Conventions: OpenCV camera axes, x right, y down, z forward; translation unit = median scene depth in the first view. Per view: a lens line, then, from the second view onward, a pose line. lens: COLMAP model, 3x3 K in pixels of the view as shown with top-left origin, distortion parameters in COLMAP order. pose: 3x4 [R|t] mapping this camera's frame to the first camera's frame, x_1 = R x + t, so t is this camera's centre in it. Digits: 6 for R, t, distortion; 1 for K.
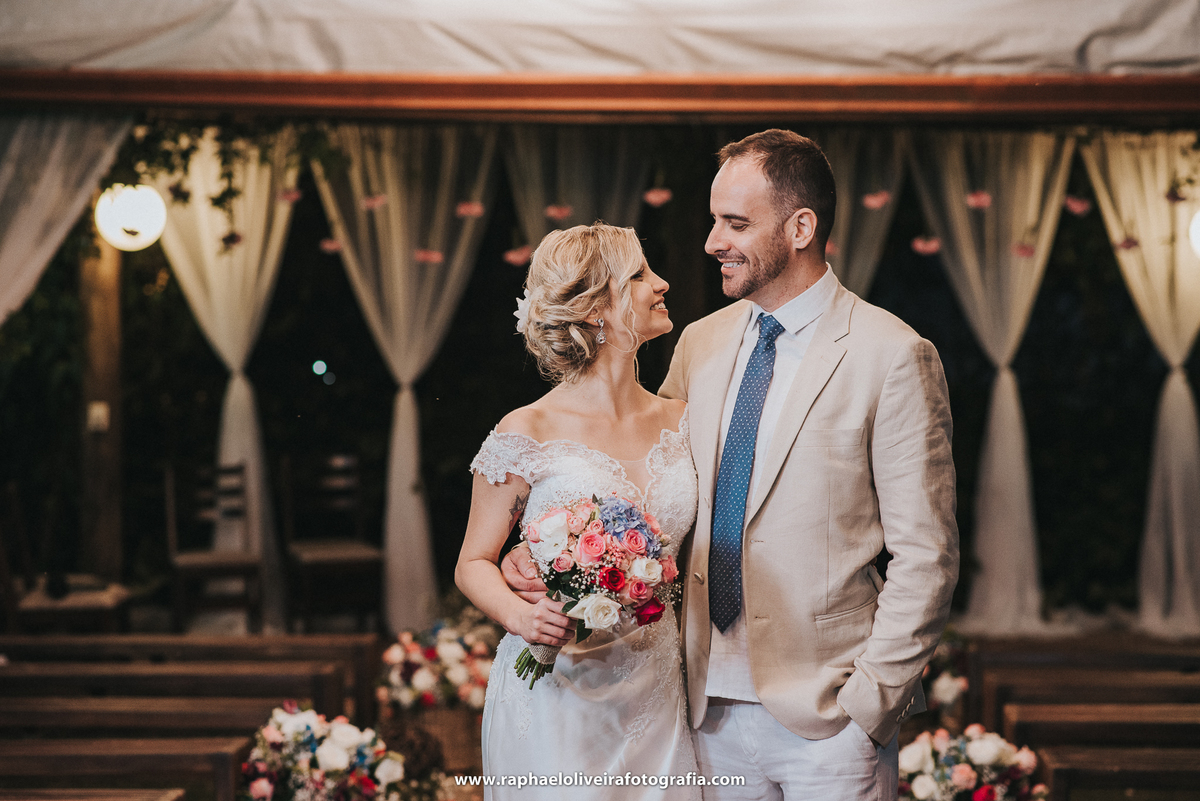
lens RADIAL K [[2874.6, 0, 600.0], [0, 2874.6, 400.5], [0, 0, 1]] dist [0.035463, 0.321610]
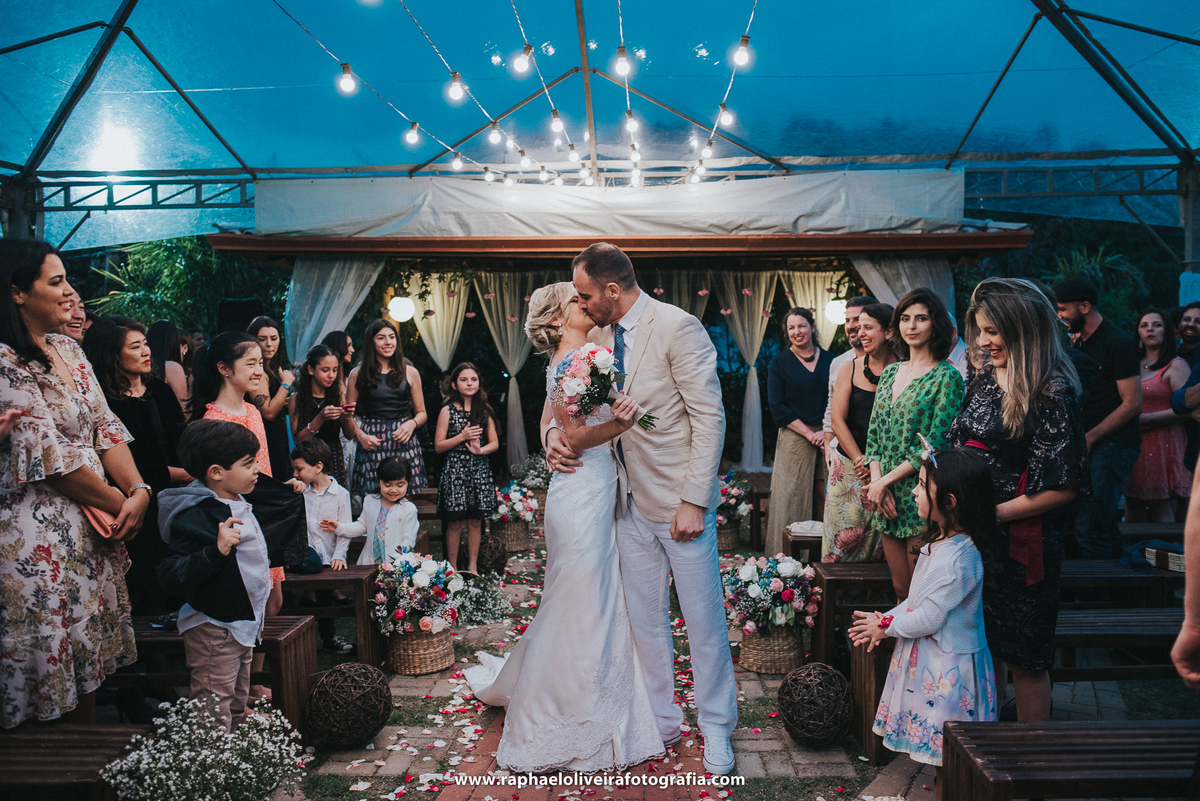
lens RADIAL K [[880.3, 0, 631.3], [0, 880.3, 379.8], [0, 0, 1]] dist [-0.053169, 0.028006]
pose [[0.999428, -0.012879, 0.031264, 0.014066], [0.012996, 0.999909, -0.003541, 0.003066], [-0.031216, 0.003946, 0.999505, 0.304419]]
